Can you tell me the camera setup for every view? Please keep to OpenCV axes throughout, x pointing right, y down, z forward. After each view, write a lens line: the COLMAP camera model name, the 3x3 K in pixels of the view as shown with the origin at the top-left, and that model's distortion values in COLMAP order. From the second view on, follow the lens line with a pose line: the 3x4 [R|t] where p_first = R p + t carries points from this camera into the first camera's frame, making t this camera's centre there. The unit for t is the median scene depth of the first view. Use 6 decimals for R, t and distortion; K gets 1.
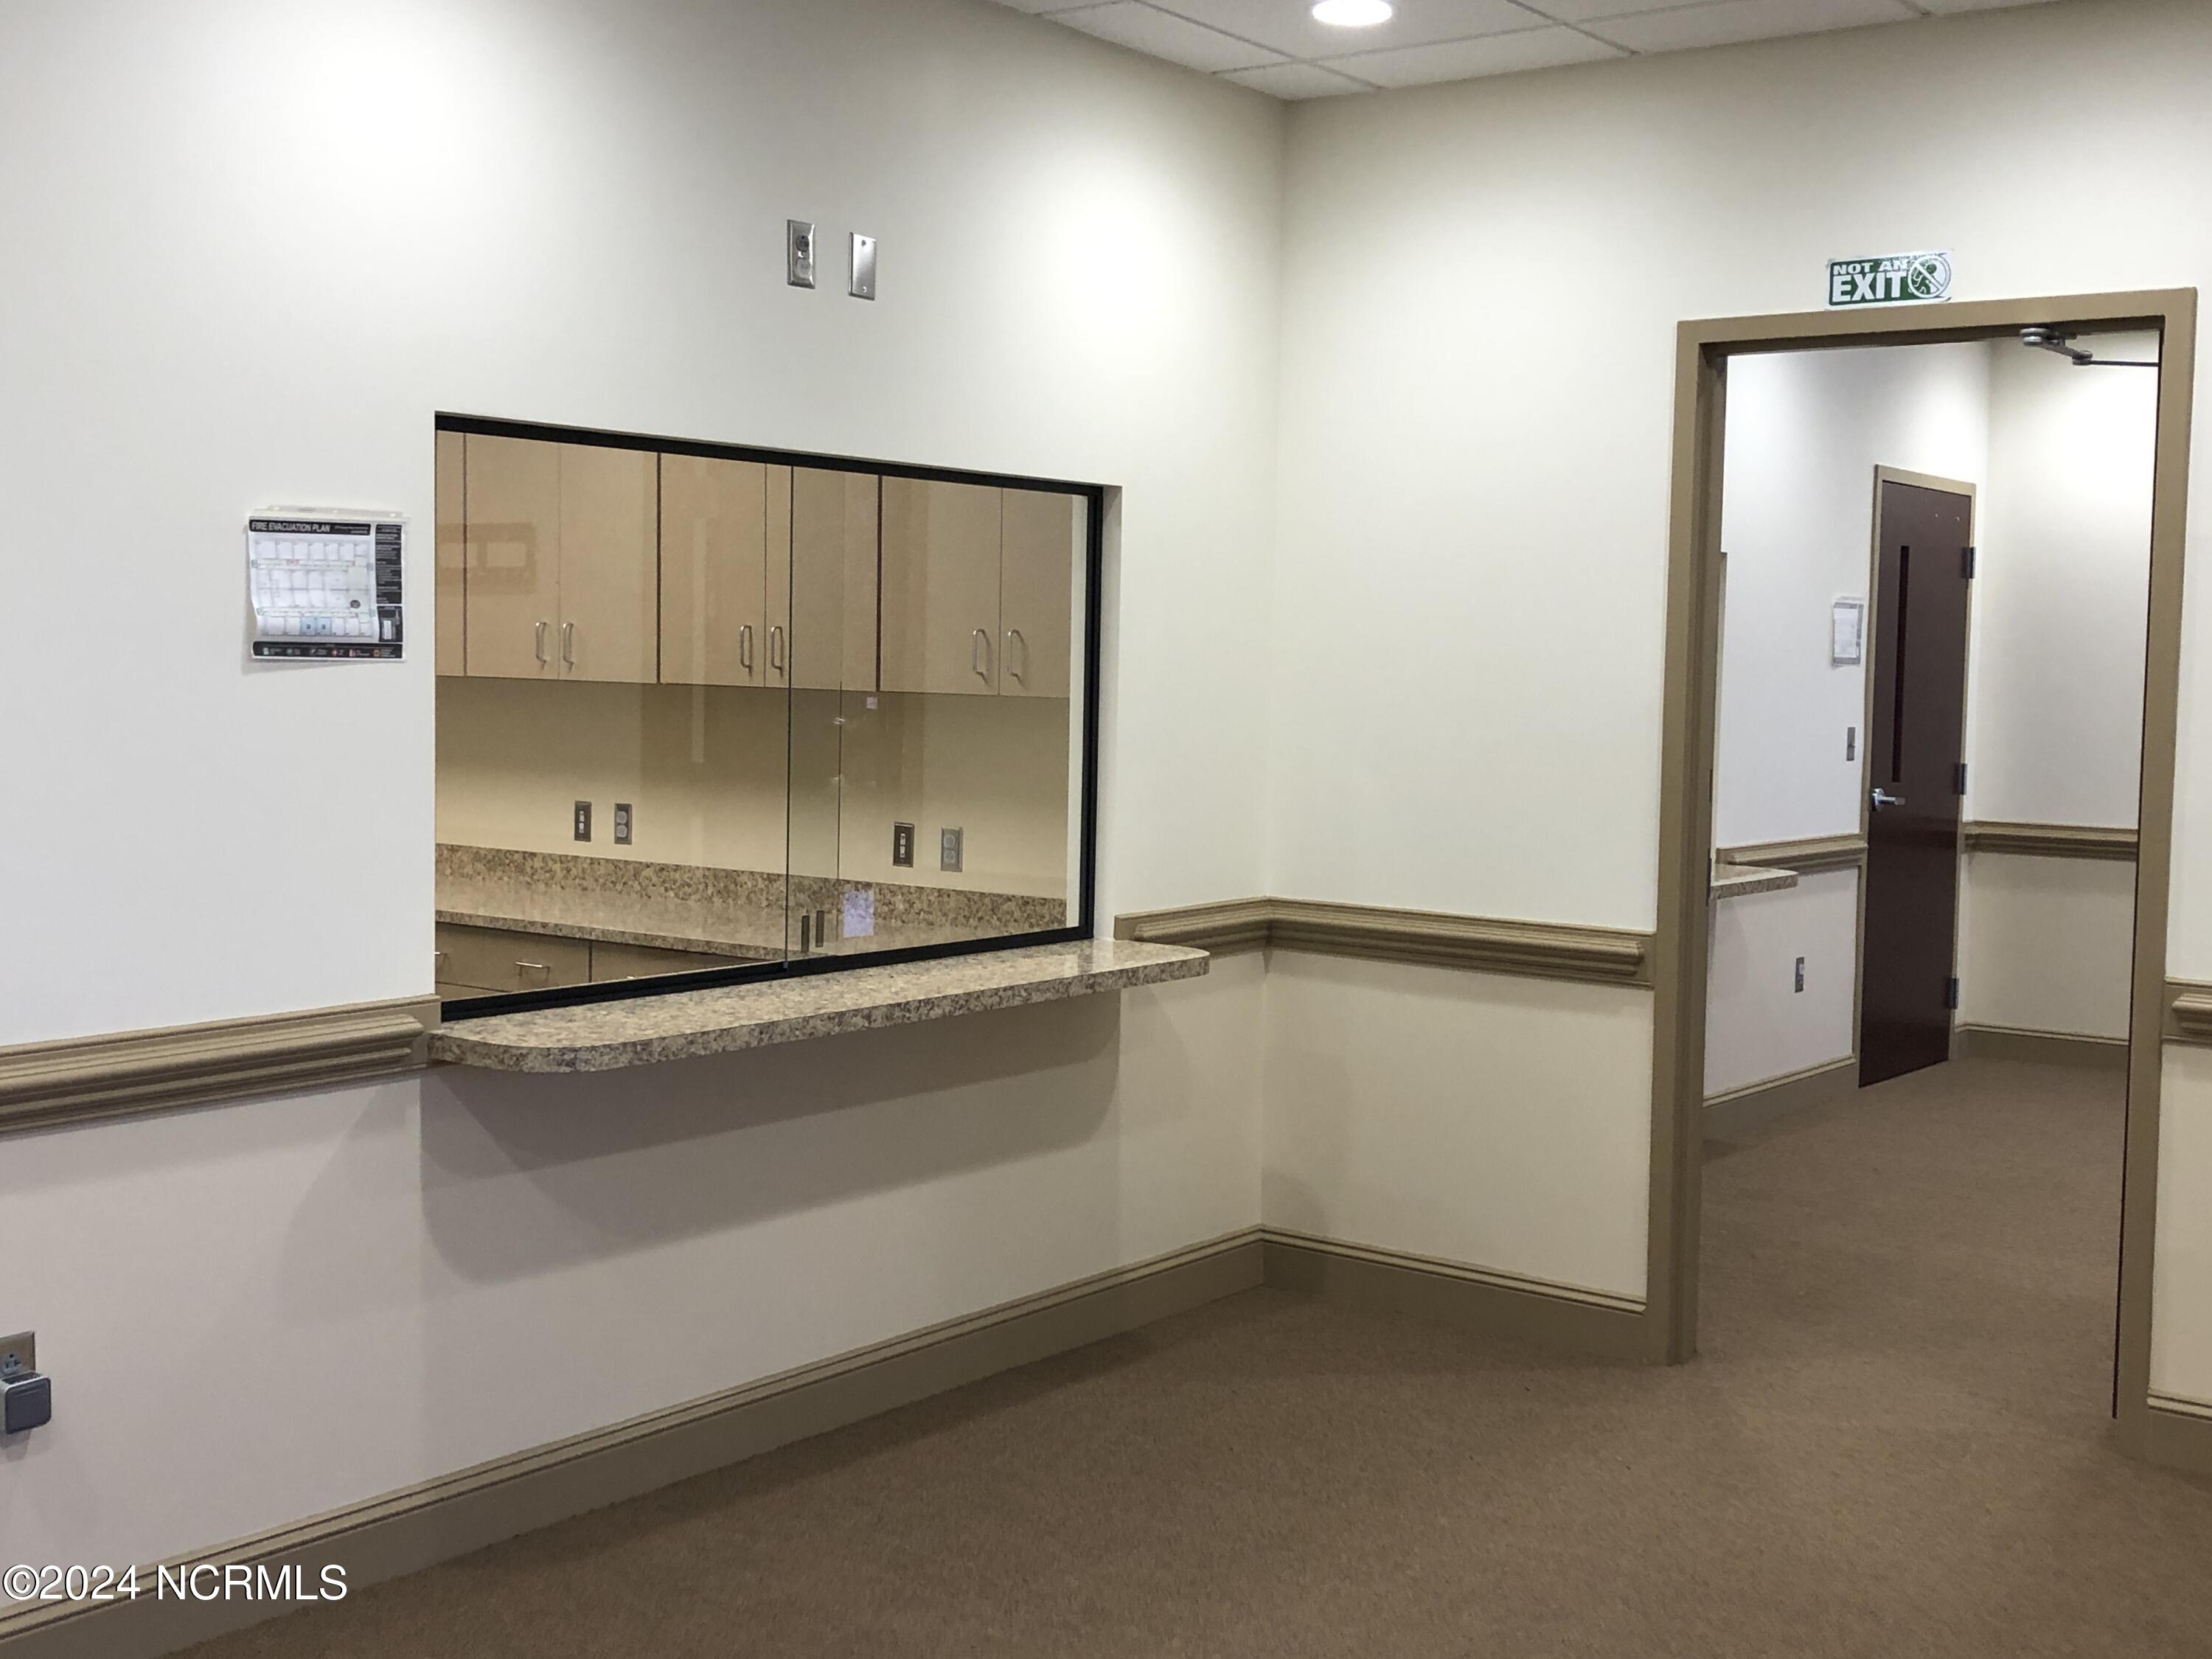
lens RADIAL K [[2612.8, 0, 1106.0], [0, 2612.8, 829.5], [0, 0, 1]] dist [0.095882, -0.004863]
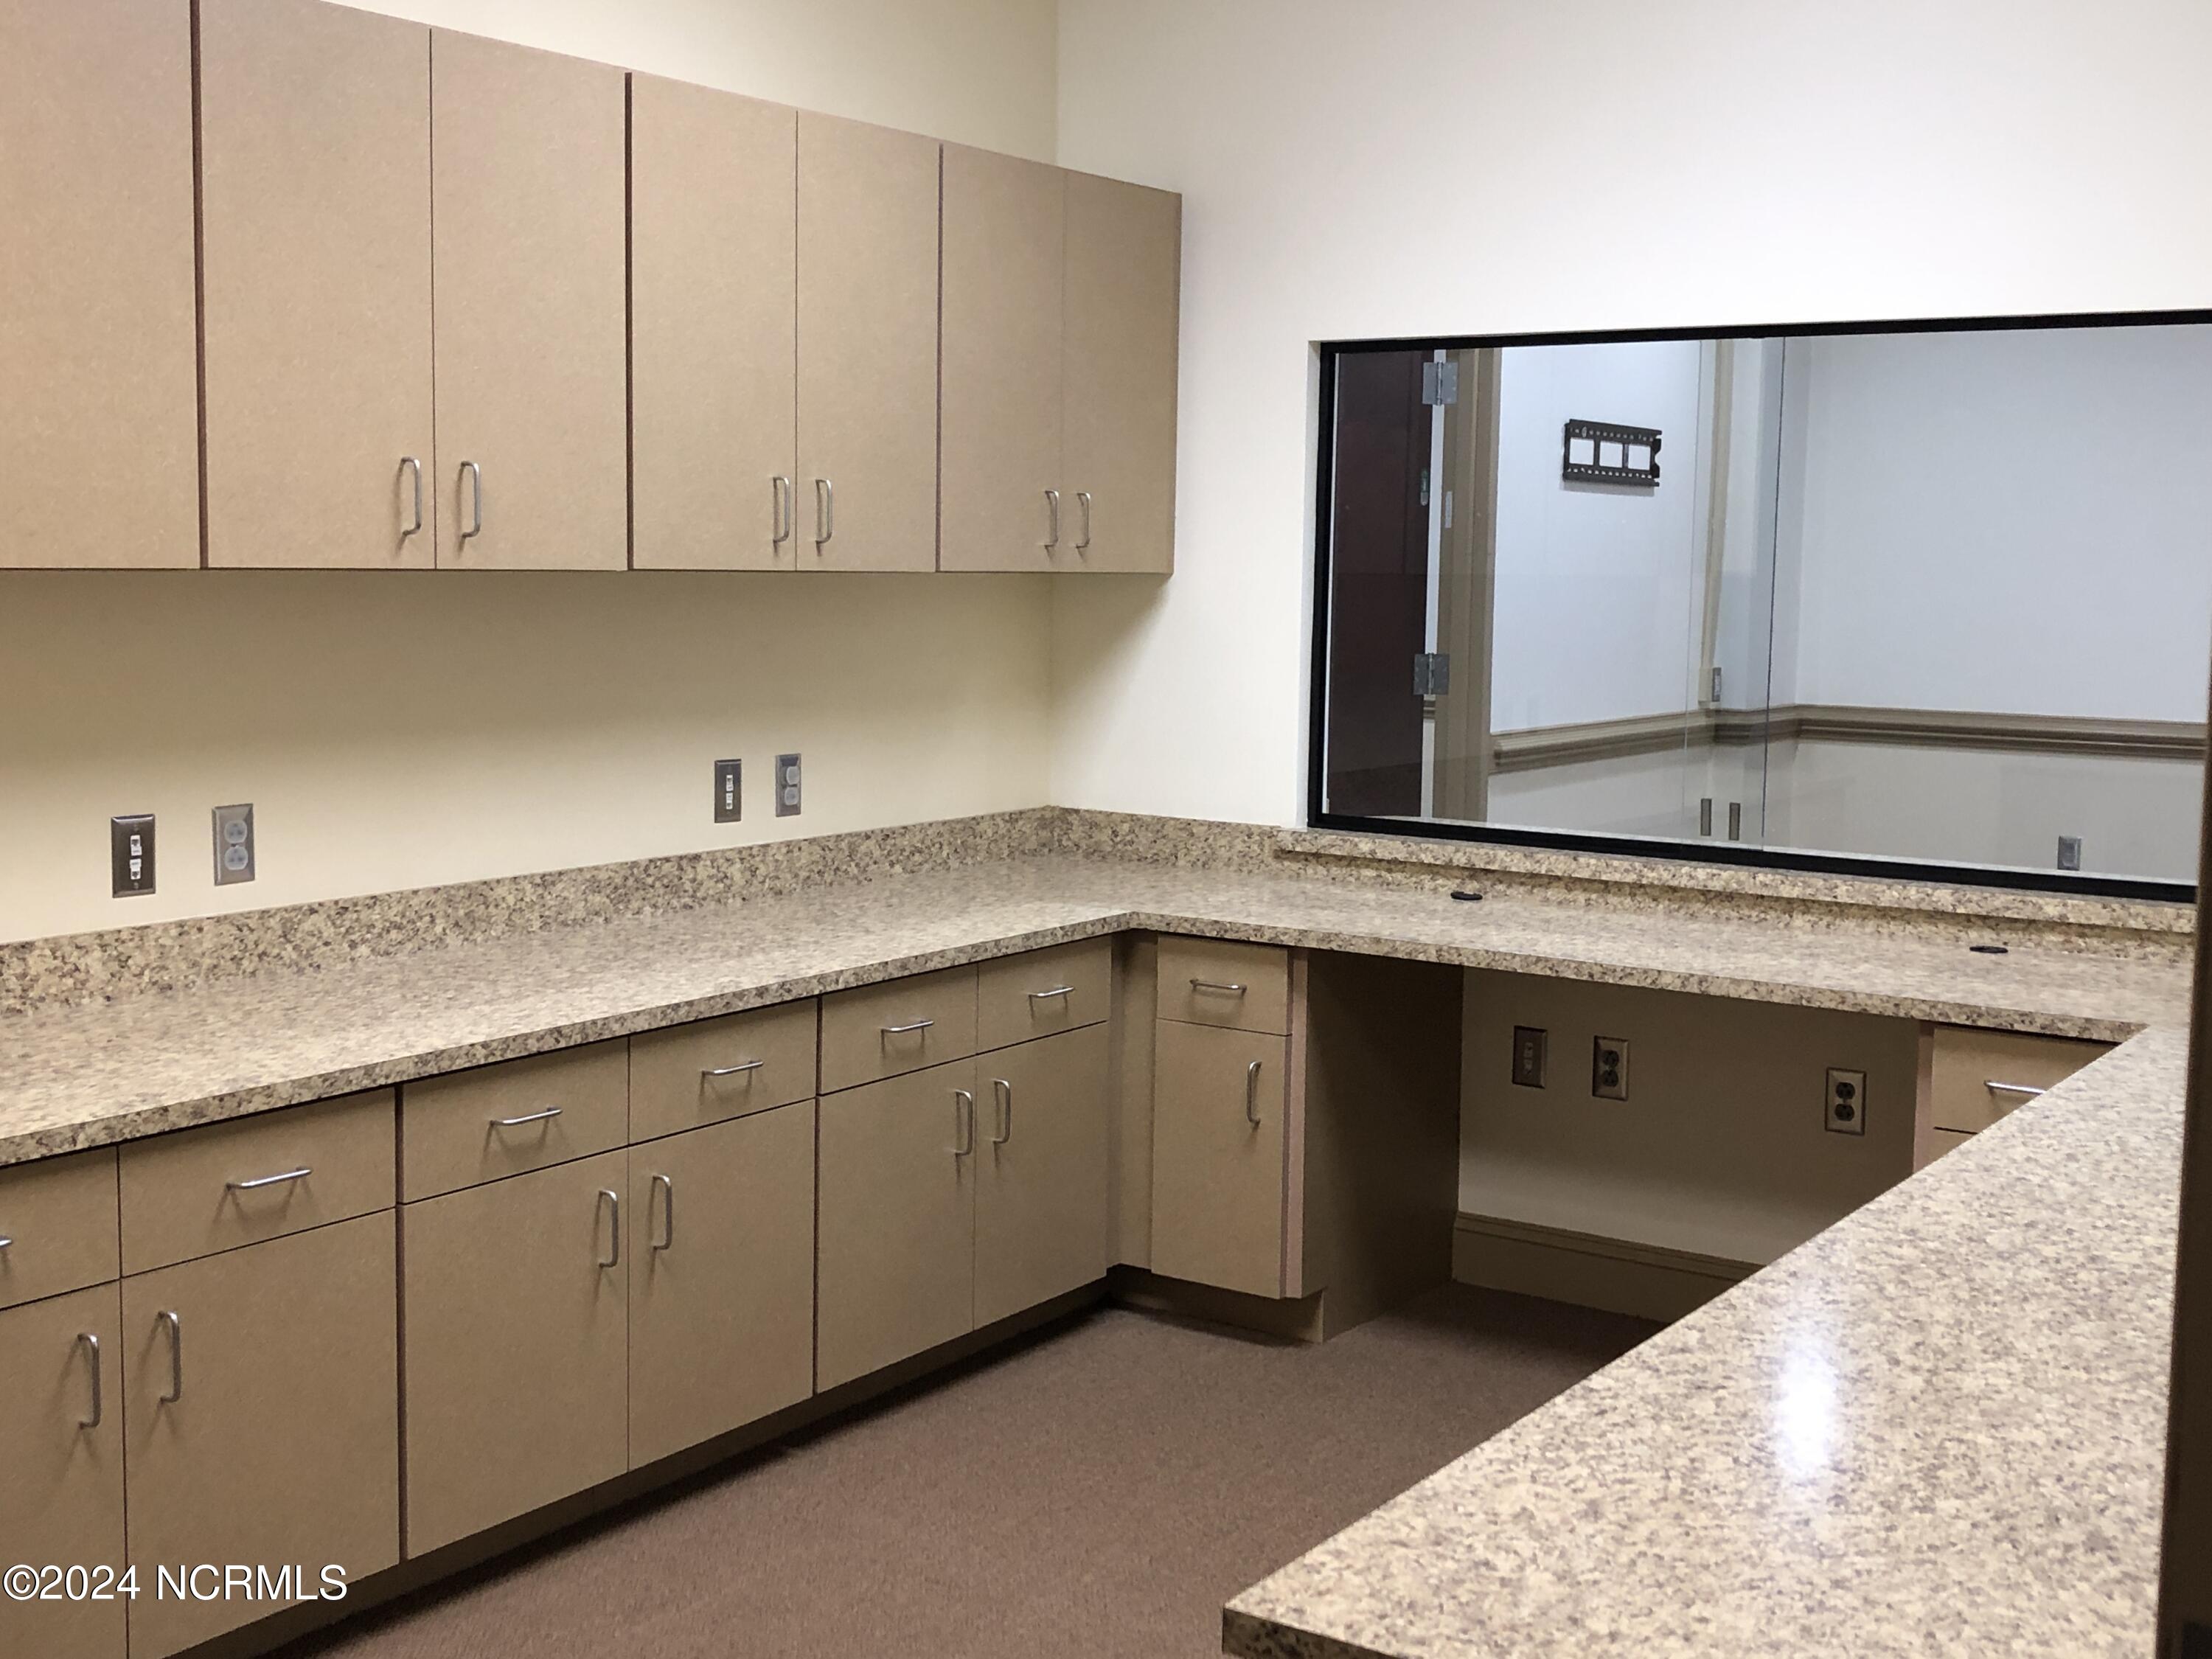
lens RADIAL K [[2612.8, 0, 1106.0], [0, 2612.8, 829.5], [0, 0, 1]] dist [0.095882, -0.004863]
pose [[-0.056271, -0.126050, 0.990427, -0.737232], [0.055123, 0.990093, 0.129140, -0.065119], [-0.996893, 0.061862, -0.048765, 0.888787]]
